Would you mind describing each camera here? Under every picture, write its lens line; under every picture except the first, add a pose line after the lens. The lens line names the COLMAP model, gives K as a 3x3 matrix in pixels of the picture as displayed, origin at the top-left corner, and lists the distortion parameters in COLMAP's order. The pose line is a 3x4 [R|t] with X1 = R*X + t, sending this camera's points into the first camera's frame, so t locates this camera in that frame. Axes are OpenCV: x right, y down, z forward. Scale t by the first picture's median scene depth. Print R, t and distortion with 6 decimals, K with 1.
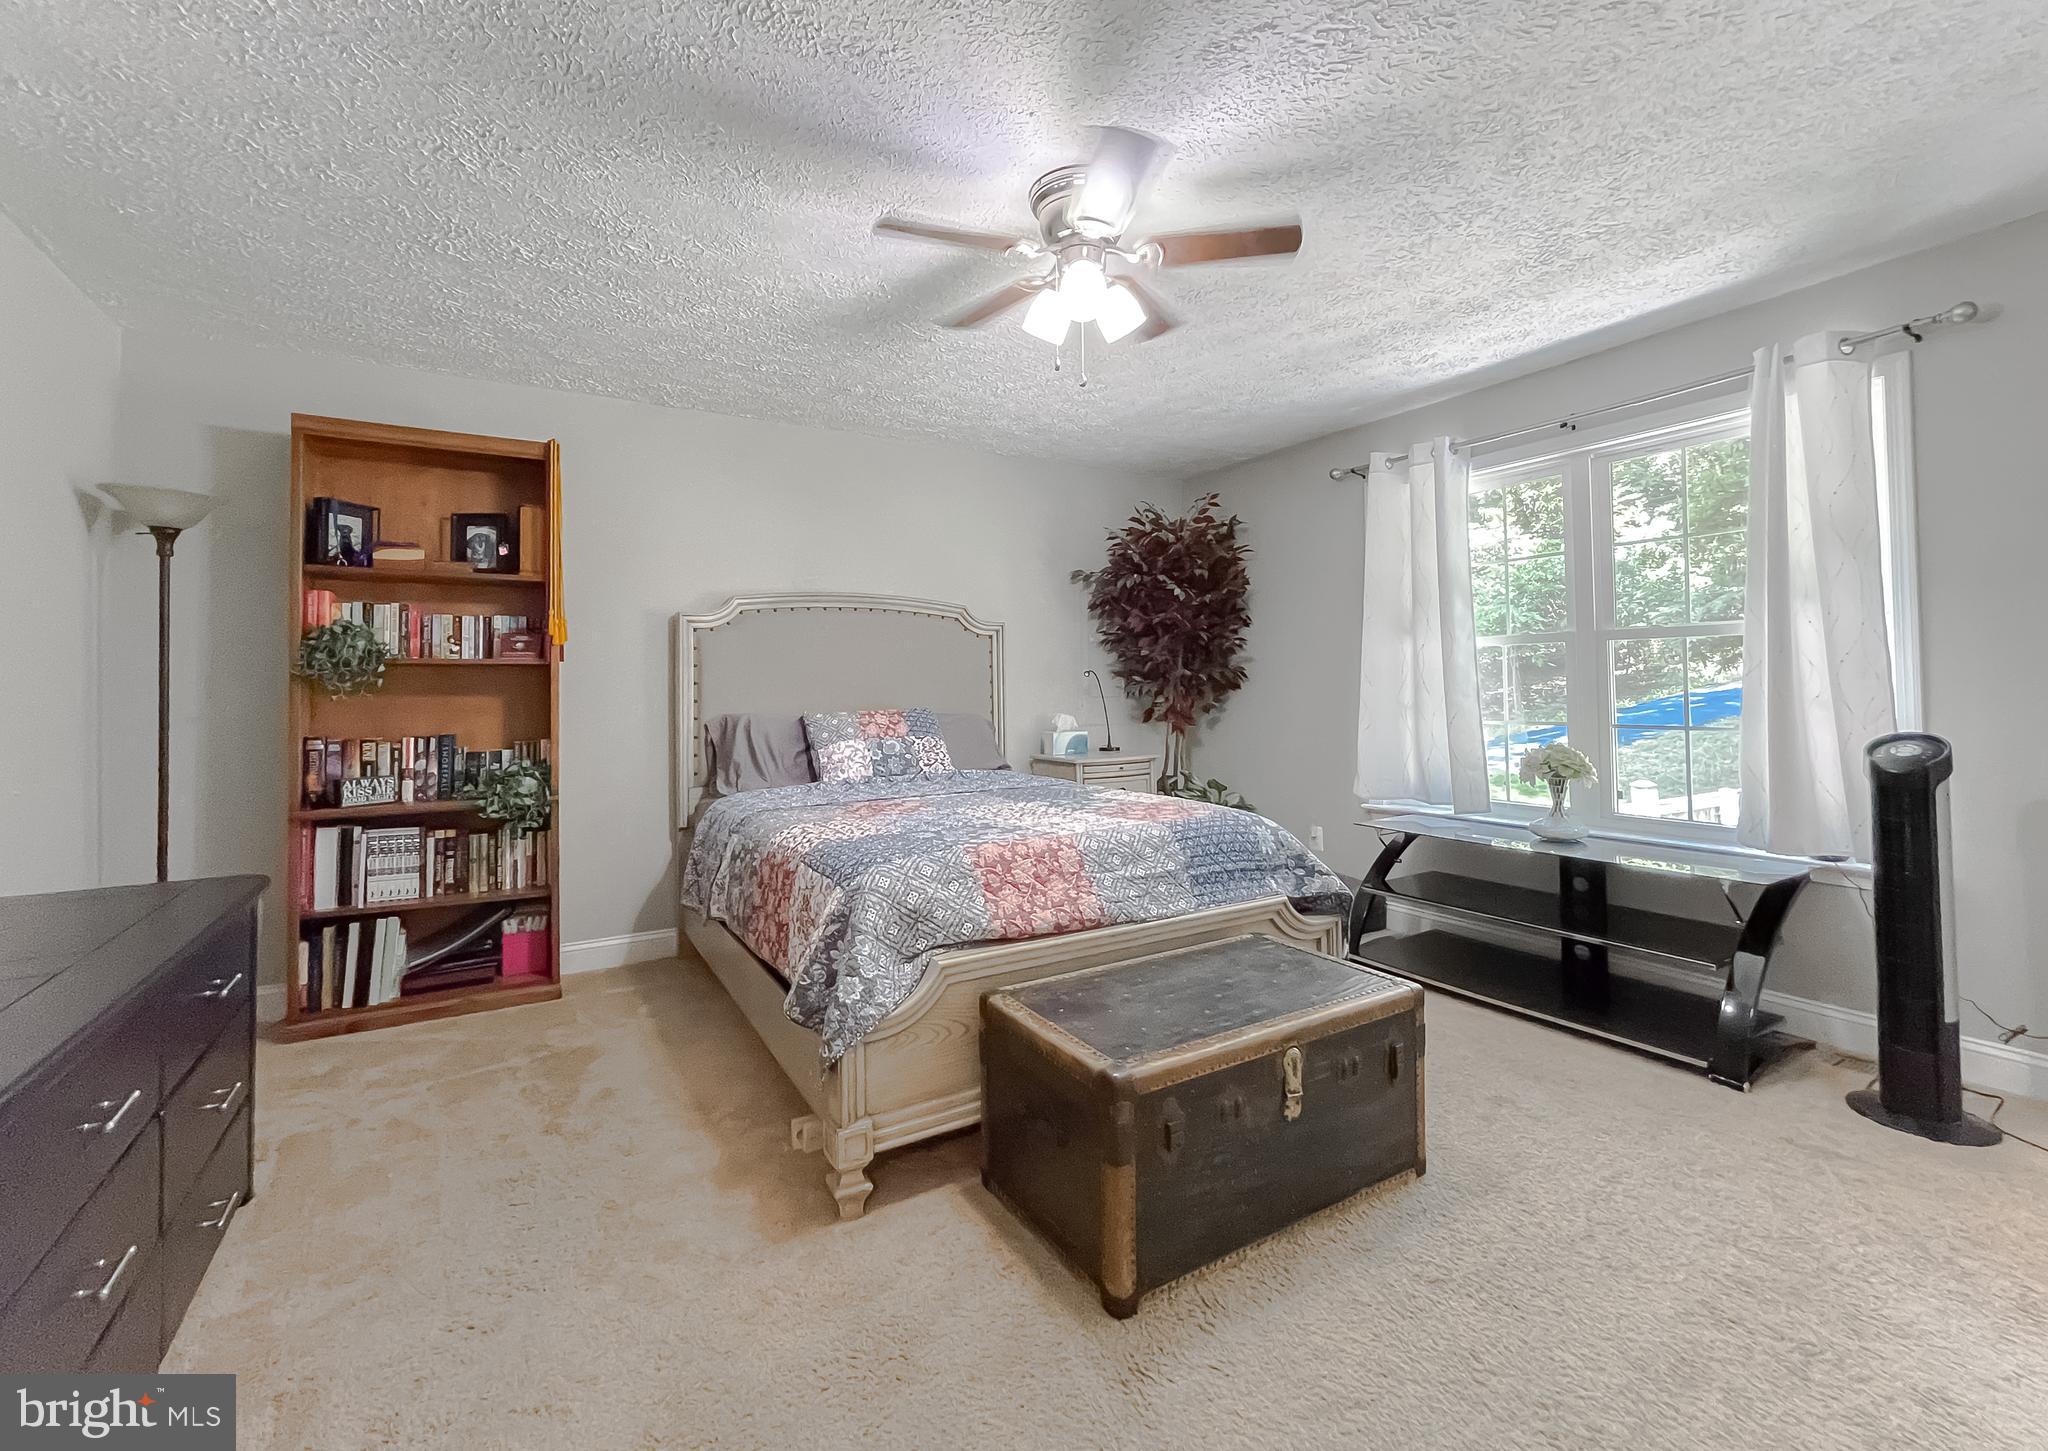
lens RADIAL K [[861.8, 0, 1021.7], [0, 861.8, 670.5], [0, 0, 1]] dist [0.001661, 0.000119]
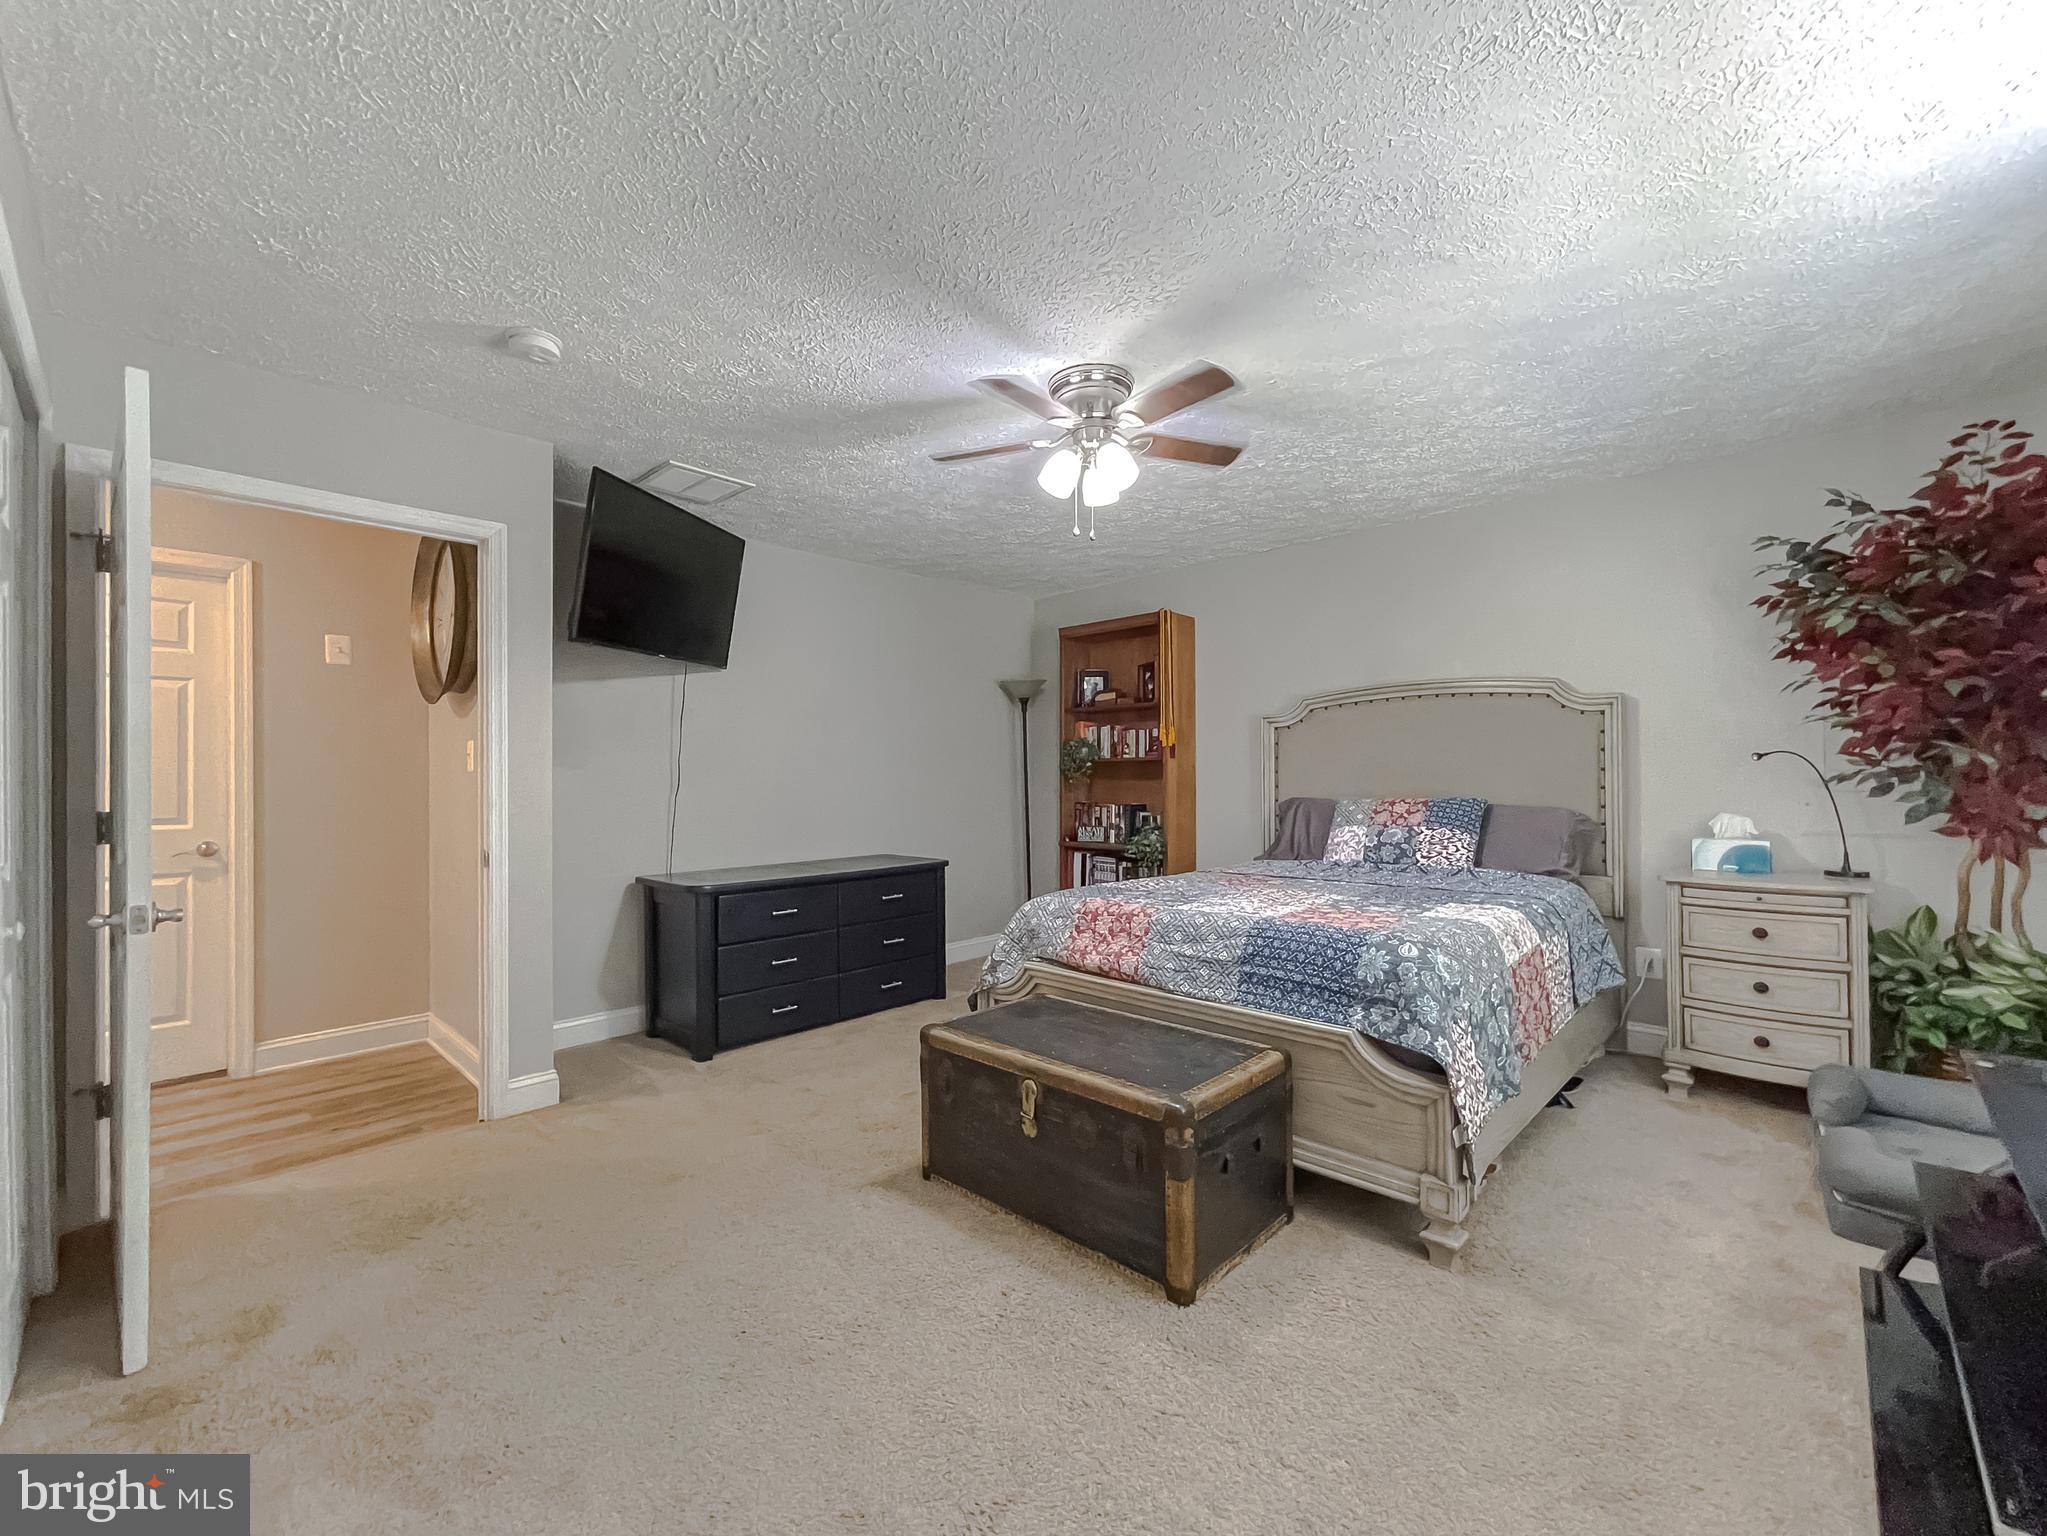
lens RADIAL K [[847.3, 0, 1012.3], [0, 847.3, 773.6], [0, 0, 1]] dist [-0.000449, 0.000014]
pose [[0.256689, 0.004399, -0.966484, 0.876772], [0.024317, 0.999644, 0.011008, -0.006443], [0.966188, -0.026328, 0.256491, 0.404298]]
